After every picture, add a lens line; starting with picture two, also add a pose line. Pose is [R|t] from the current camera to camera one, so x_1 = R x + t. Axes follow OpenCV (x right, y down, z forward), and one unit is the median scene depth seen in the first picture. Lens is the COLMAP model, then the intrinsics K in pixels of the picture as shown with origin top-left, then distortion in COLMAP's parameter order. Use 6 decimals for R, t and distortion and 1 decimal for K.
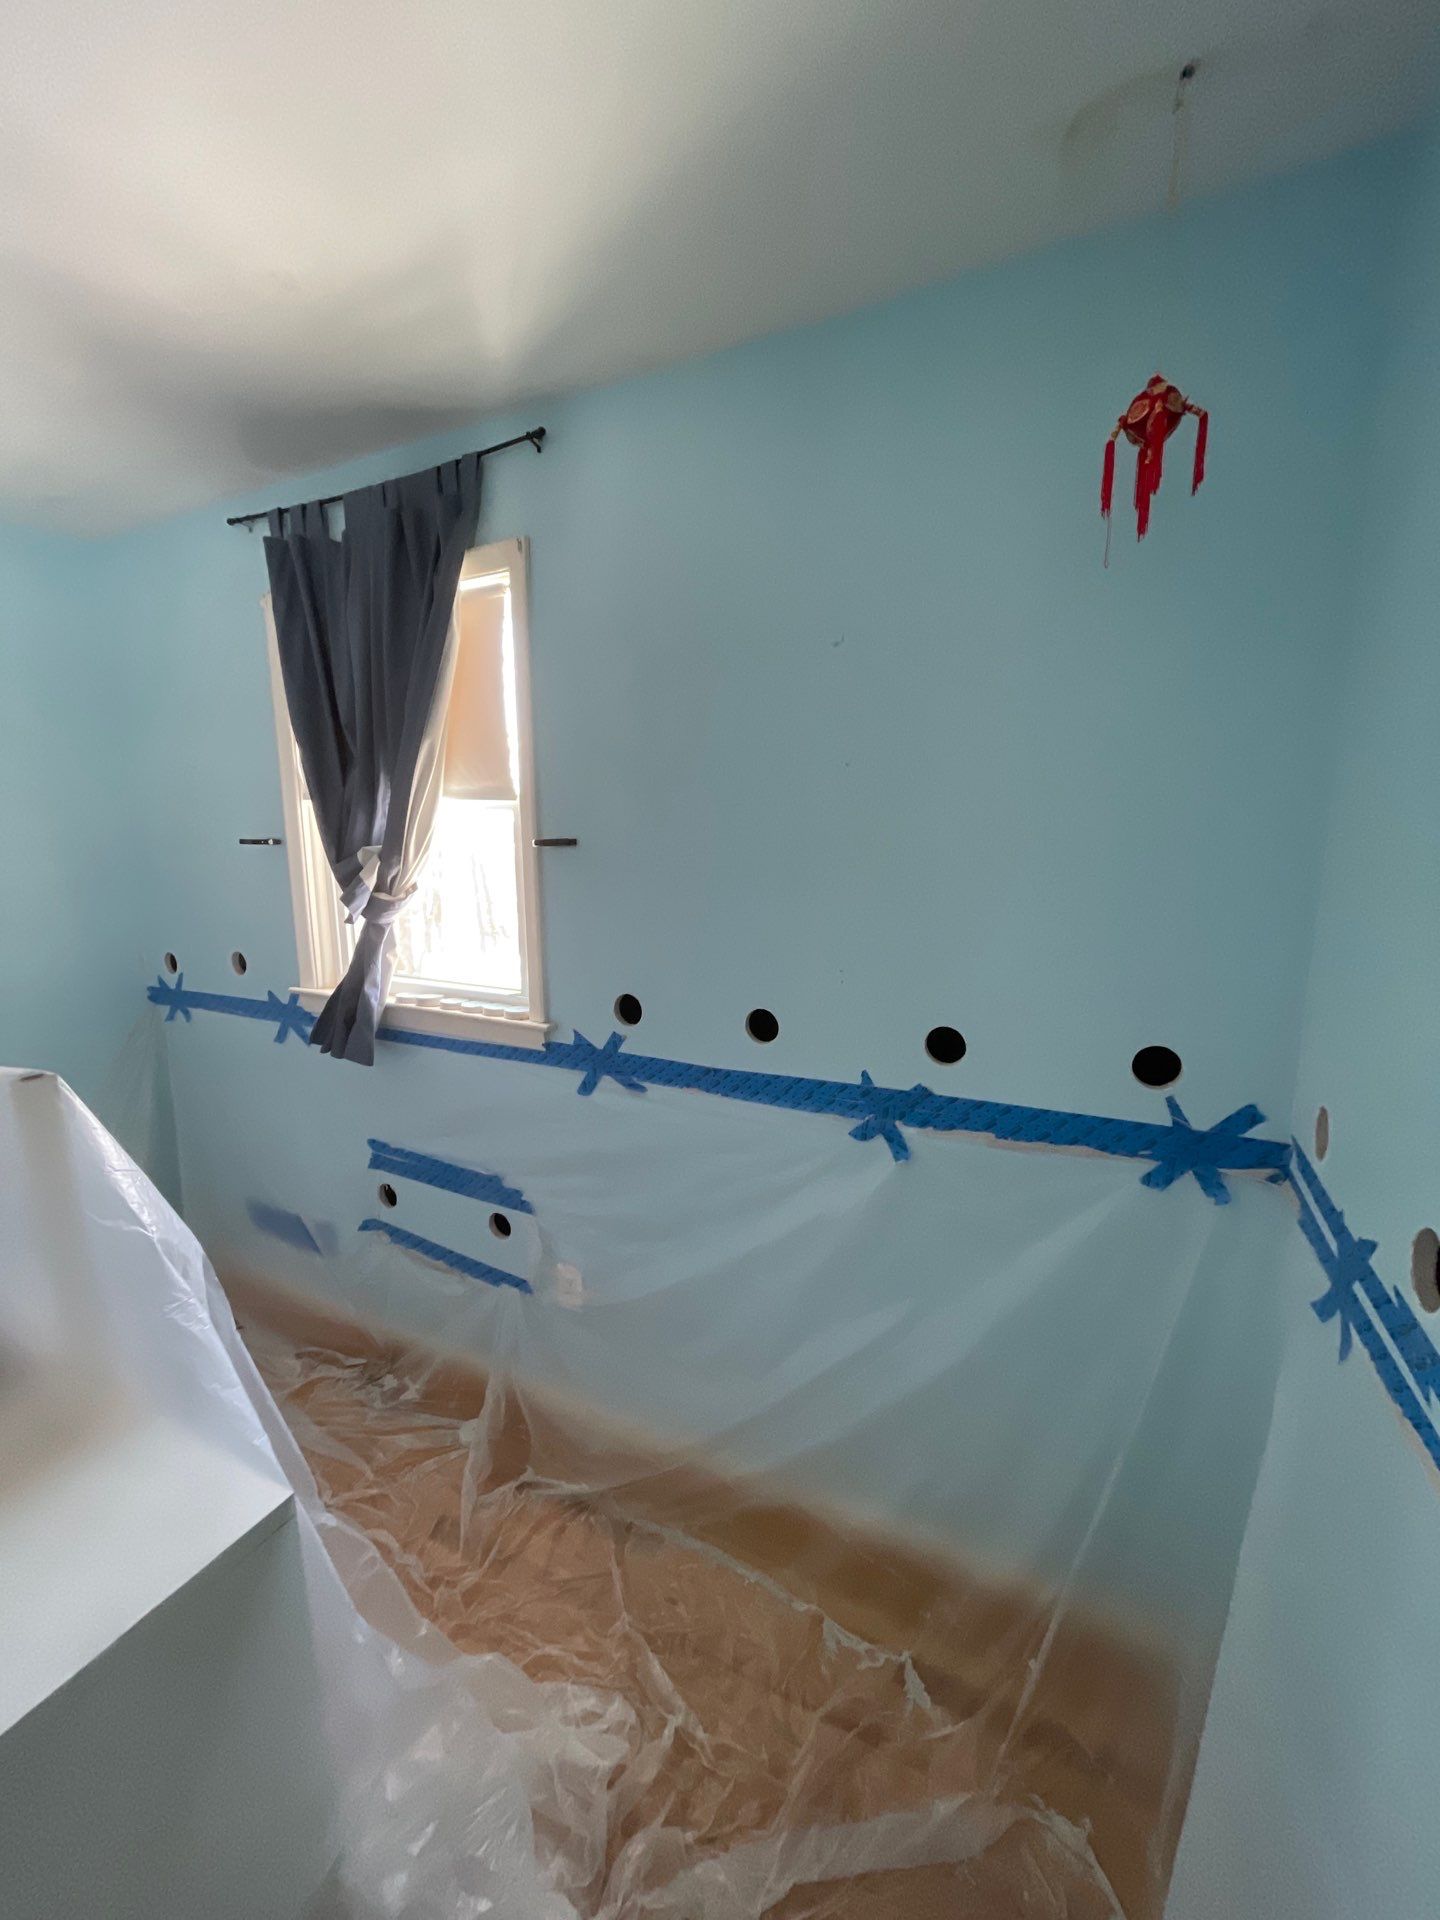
lens RADIAL K [[763.3, 0, 711.1], [0, 763.3, 963.9], [0, 0, 1]] dist [-0.008827, 0.000583]
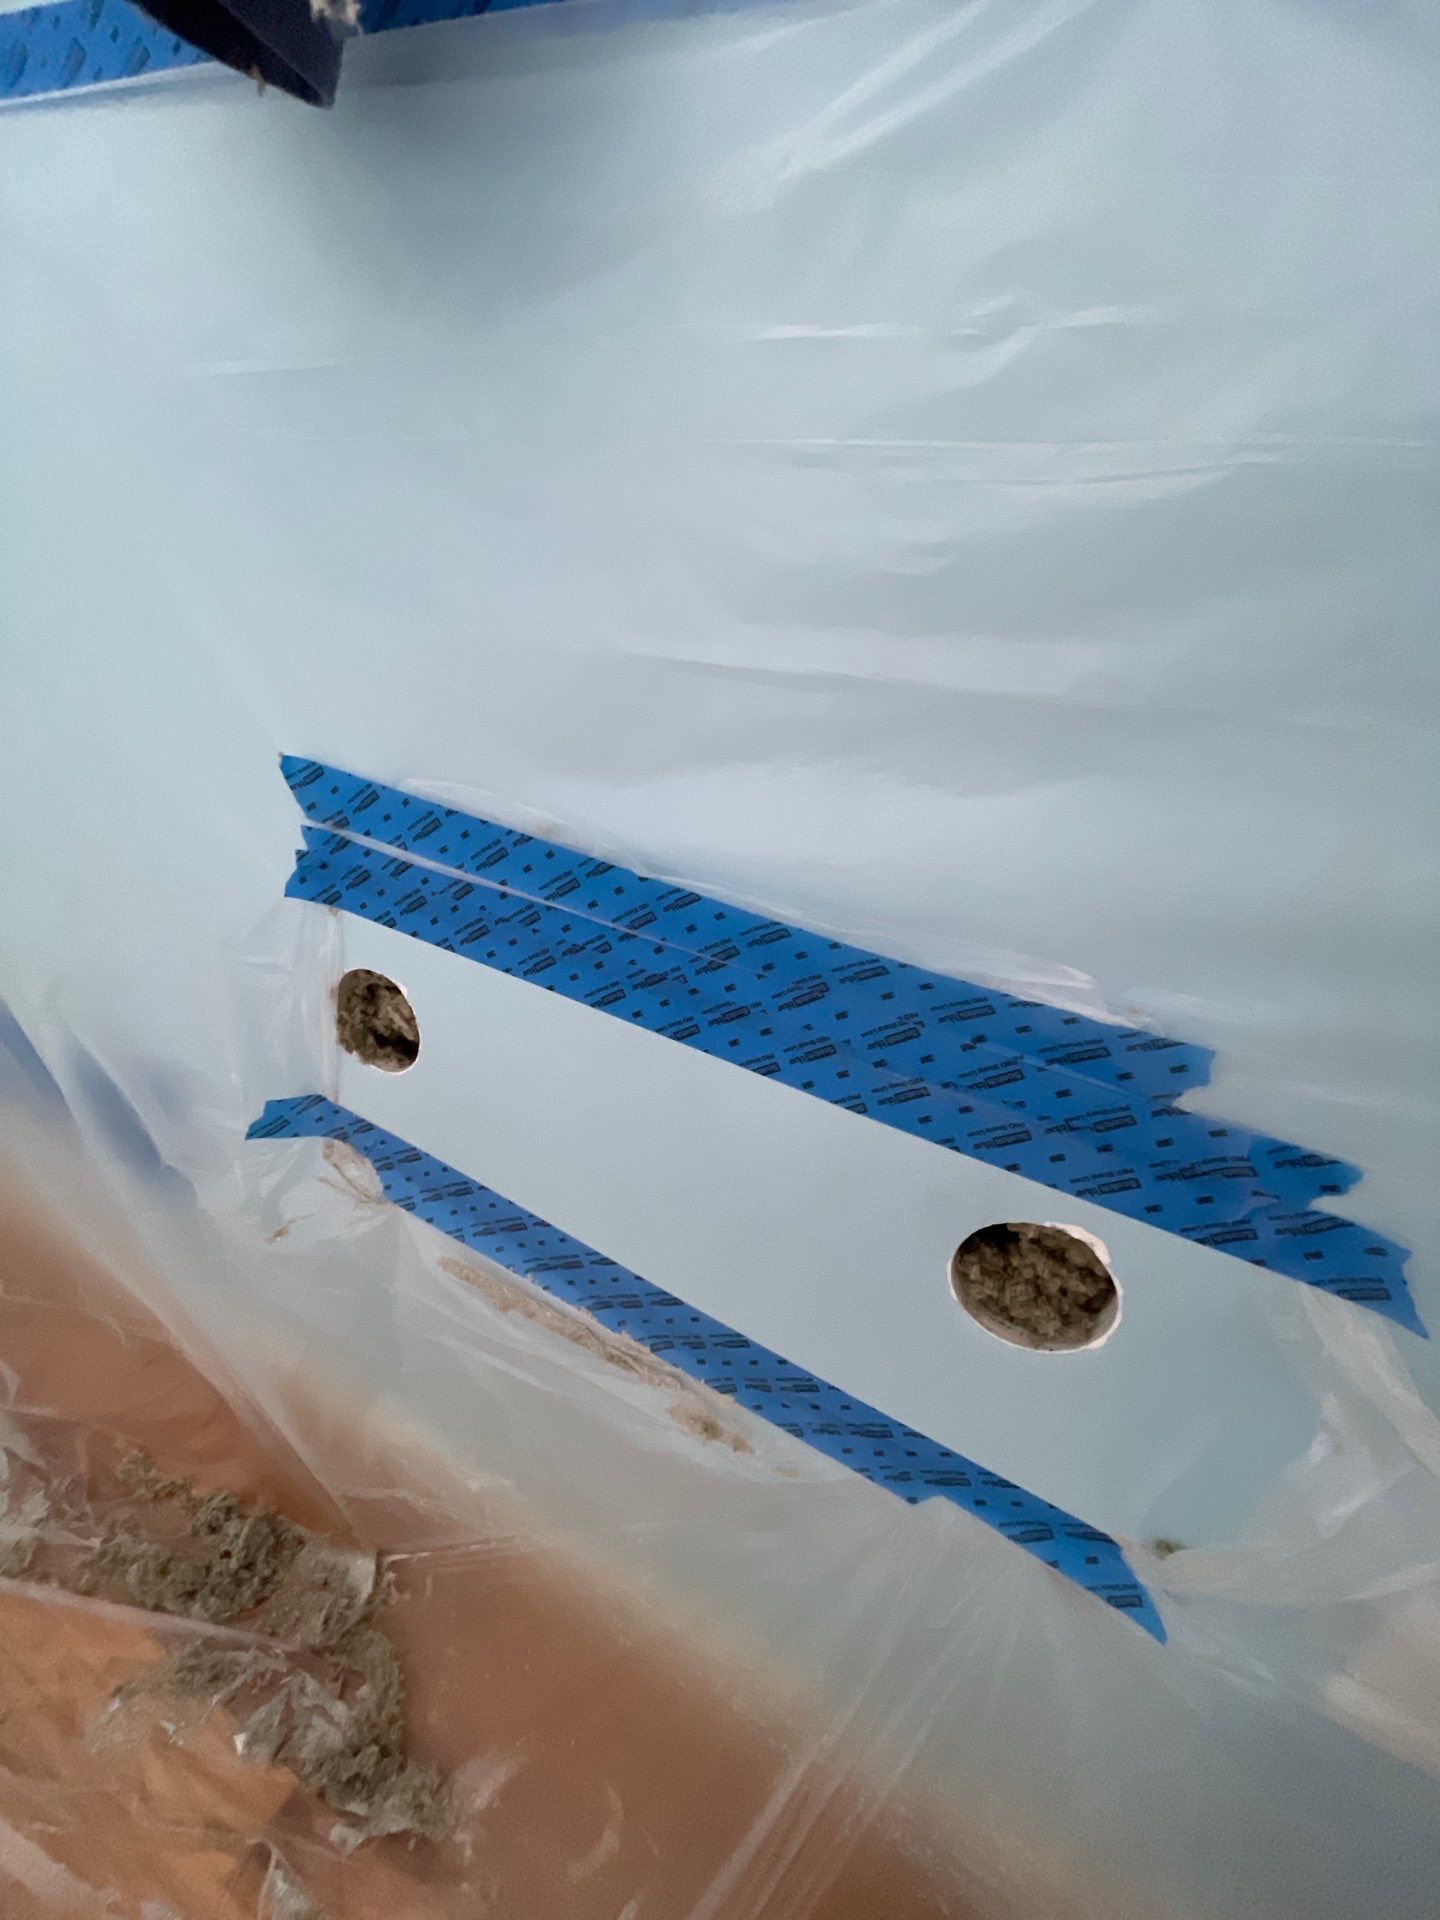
lens RADIAL K [[763.3, 0, 722.1], [0, 763.3, 951.8], [0, 0, 1]] dist [-0.008827, 0.000583]
pose [[0.988556, 0.119197, 0.092461, -0.376373], [-0.139135, 0.957279, 0.253494, 0.230655], [-0.058295, -0.263458, 0.962908, 0.848884]]
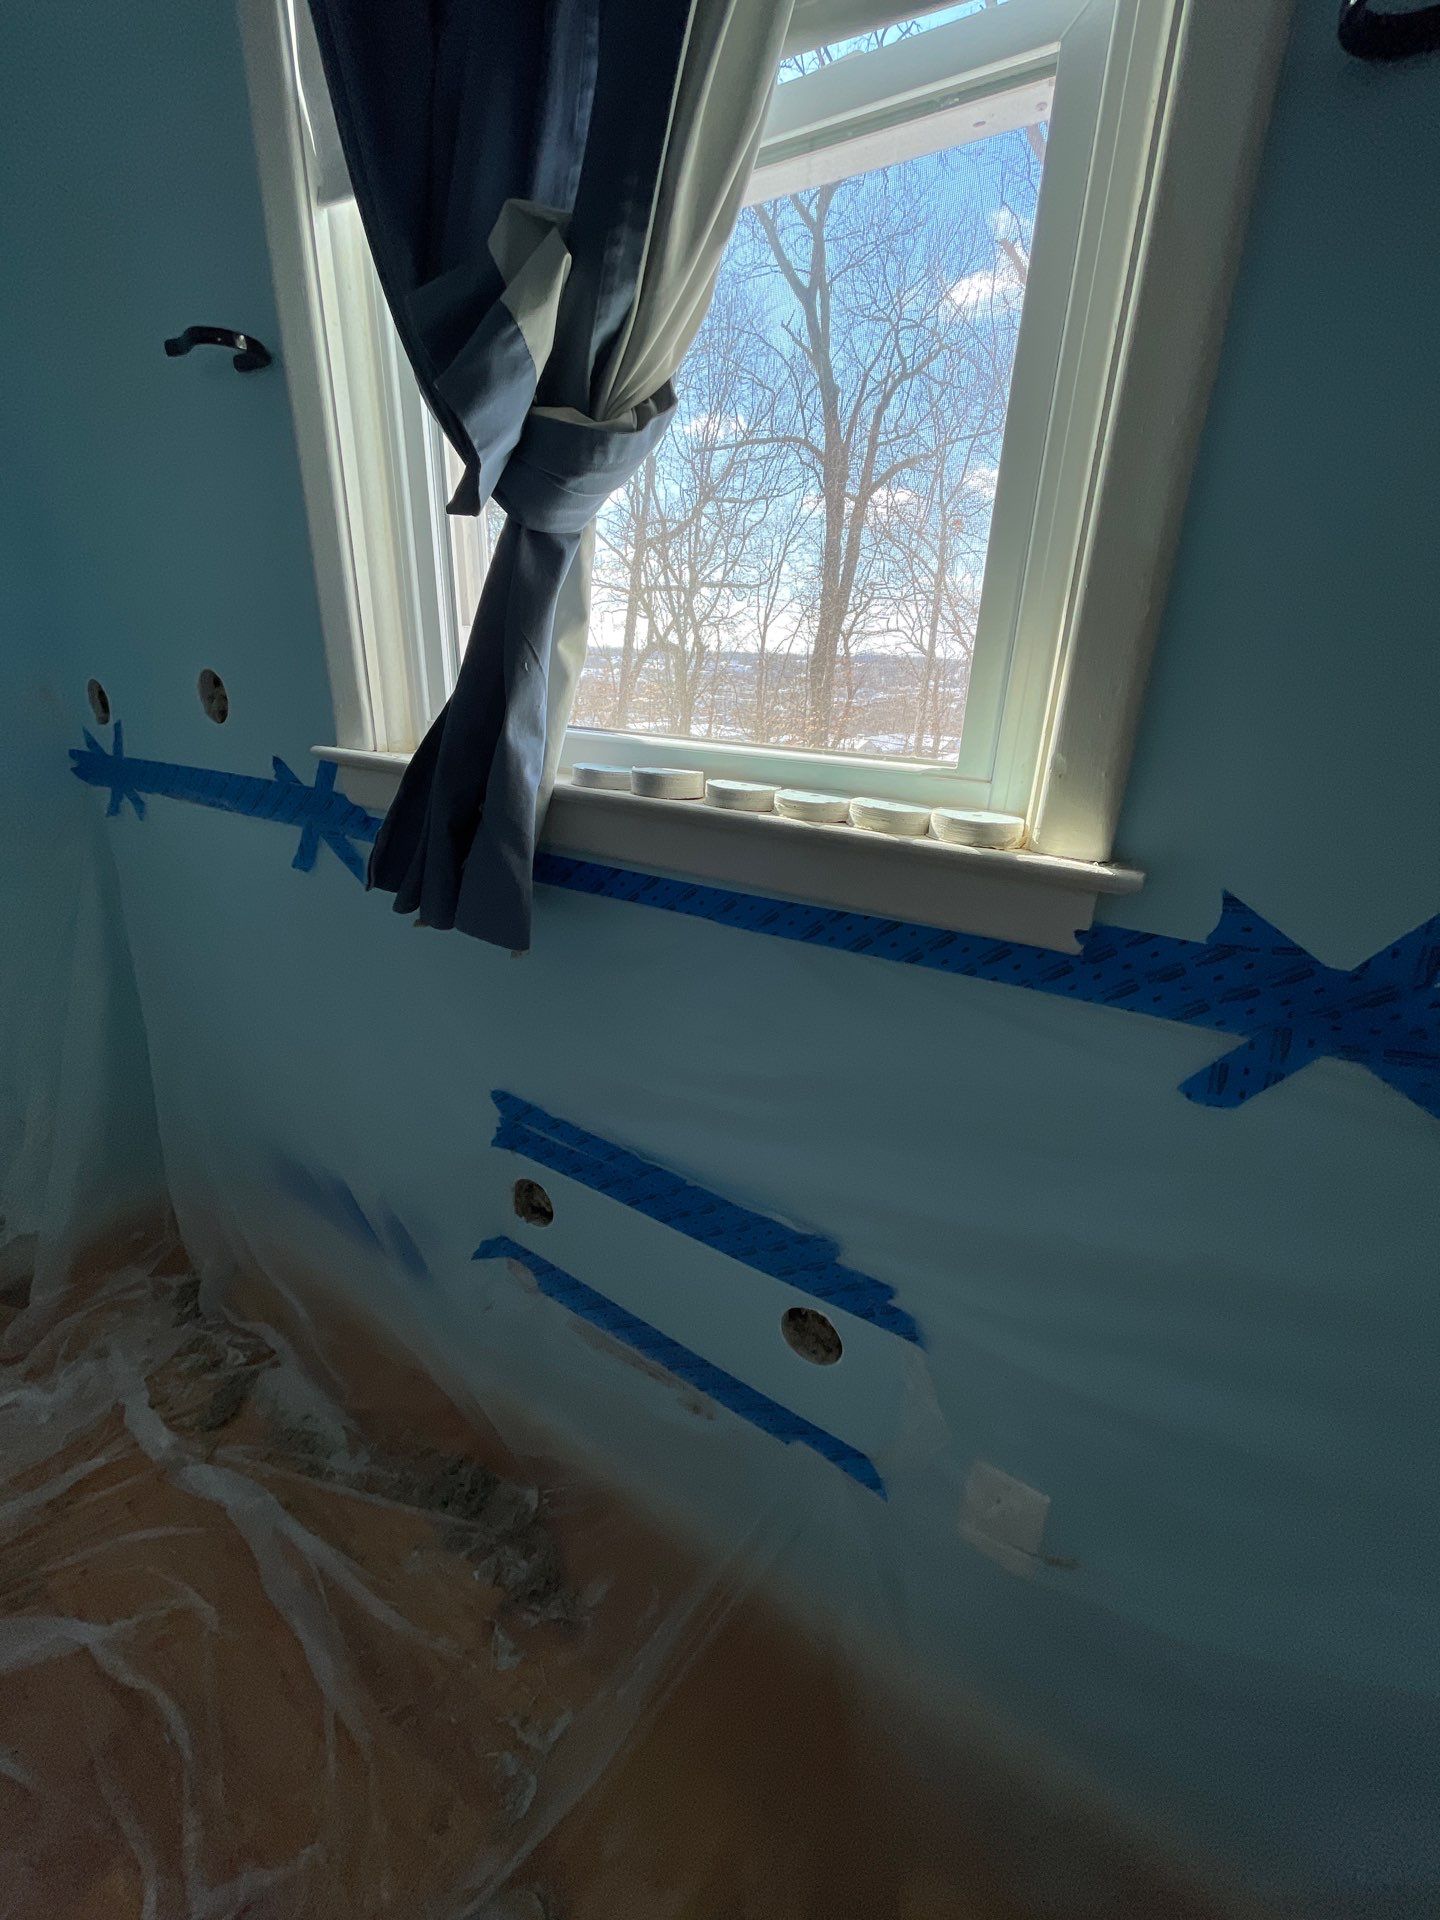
lens RADIAL K [[763.3, 0, 715.7], [0, 763.3, 957.0], [0, 0, 1]] dist [-0.008827, 0.000583]
pose [[0.995893, 0.065734, -0.062263, -0.316865], [-0.052243, 0.978851, 0.197793, 0.055937], [0.073948, -0.193728, 0.978264, 0.621254]]
